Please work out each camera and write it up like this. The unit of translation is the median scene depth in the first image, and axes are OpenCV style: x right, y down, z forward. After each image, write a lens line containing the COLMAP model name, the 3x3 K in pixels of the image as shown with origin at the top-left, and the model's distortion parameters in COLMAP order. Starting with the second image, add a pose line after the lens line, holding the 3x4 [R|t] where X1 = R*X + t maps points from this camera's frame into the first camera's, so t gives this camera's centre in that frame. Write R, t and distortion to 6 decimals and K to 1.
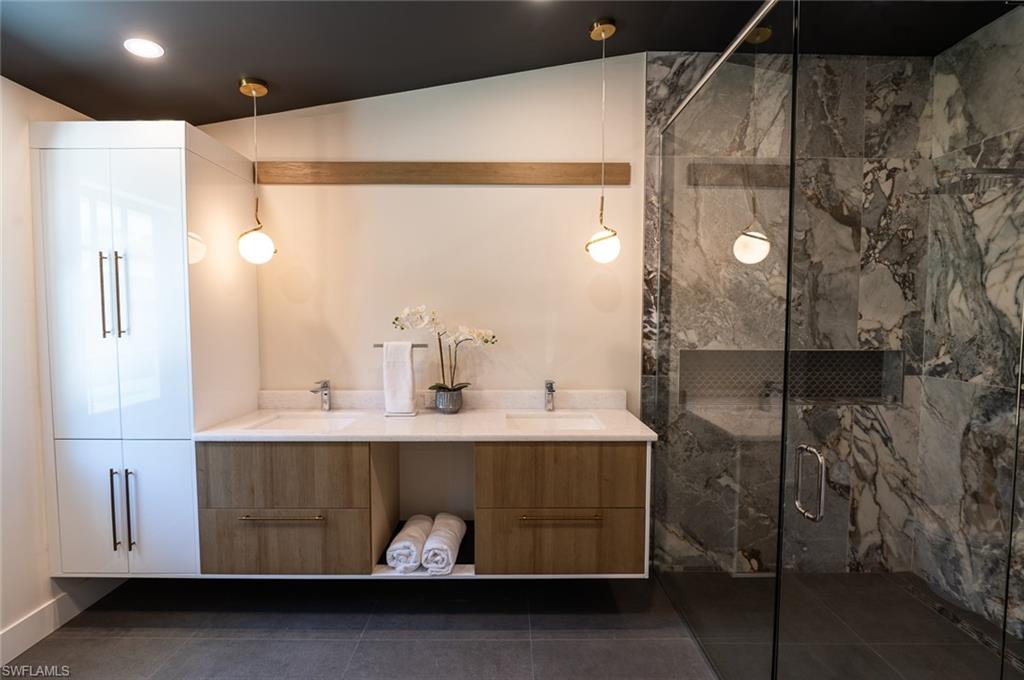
lens RADIAL K [[471.0, 0, 509.3], [0, 471.0, 339.8], [0, 0, 1]] dist [-0.008805, -0.003507]
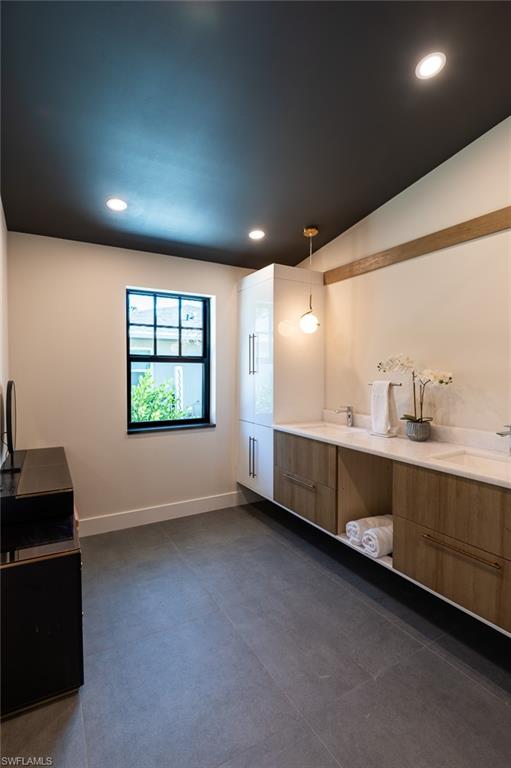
lens RADIAL K [[361.4, 0, 255.6], [0, 361.4, 381.2], [0, 0, 1]] dist [-0.013119, -0.003899]
pose [[0.497098, 0.023354, -0.867380, 0.525864], [-0.047905, 0.998852, -0.000560, 0.024748], [0.866371, 0.041830, 0.497646, 0.184624]]
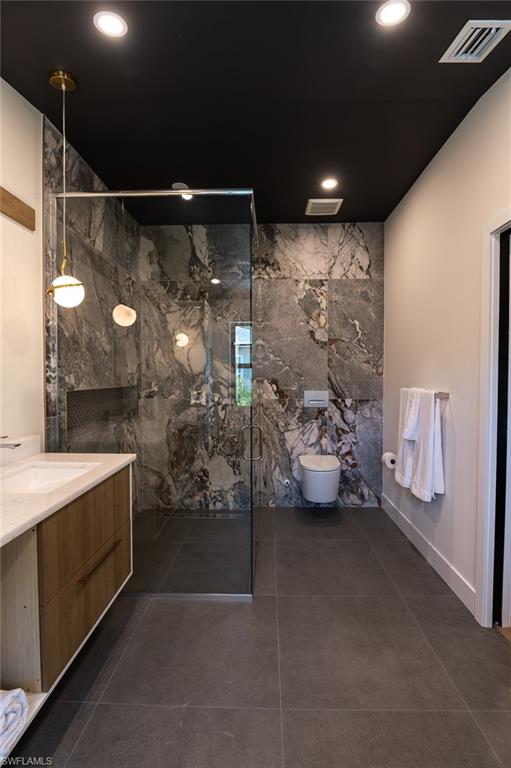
lens RADIAL K [[361.4, 0, 258.1], [0, 361.4, 383.4], [0, 0, 1]] dist [-0.013119, -0.003899]
pose [[0.031791, -0.028982, 0.999074, -0.584823], [0.053757, 0.998182, 0.027246, 0.003200], [-0.998048, 0.052841, 0.033291, 0.580586]]
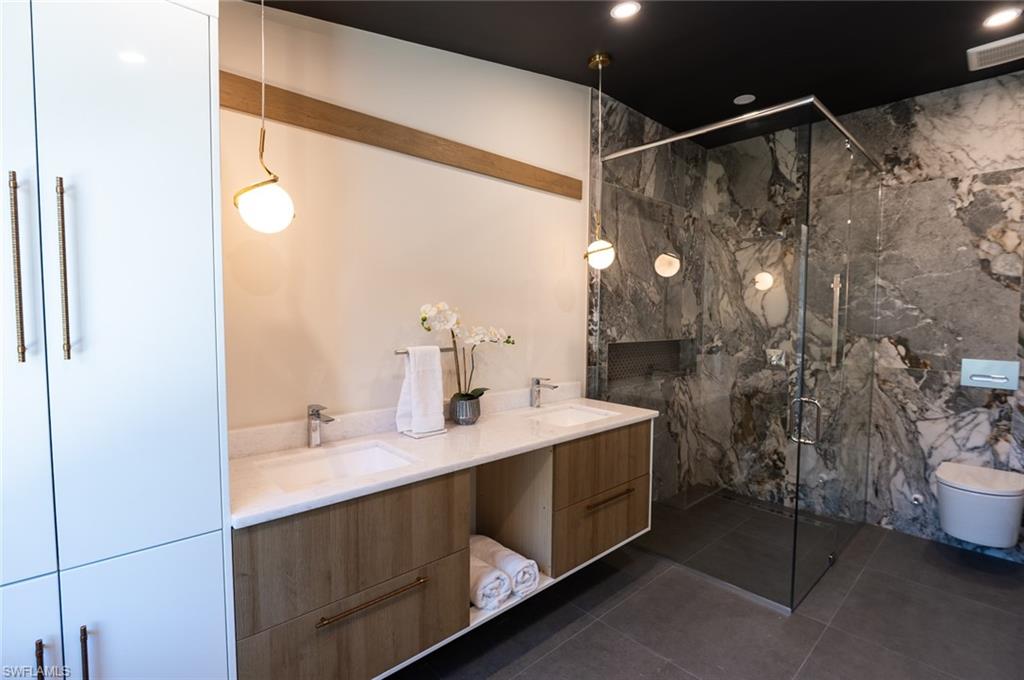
lens RADIAL K [[471.0, 0, 507.2], [0, 471.0, 341.0], [0, 0, 1]] dist [-0.008805, -0.003507]
pose [[0.744817, -0.033982, 0.666403, -0.740349], [0.030186, 0.999396, 0.017223, -0.016053], [-0.666586, 0.007288, 0.745393, 0.312447]]
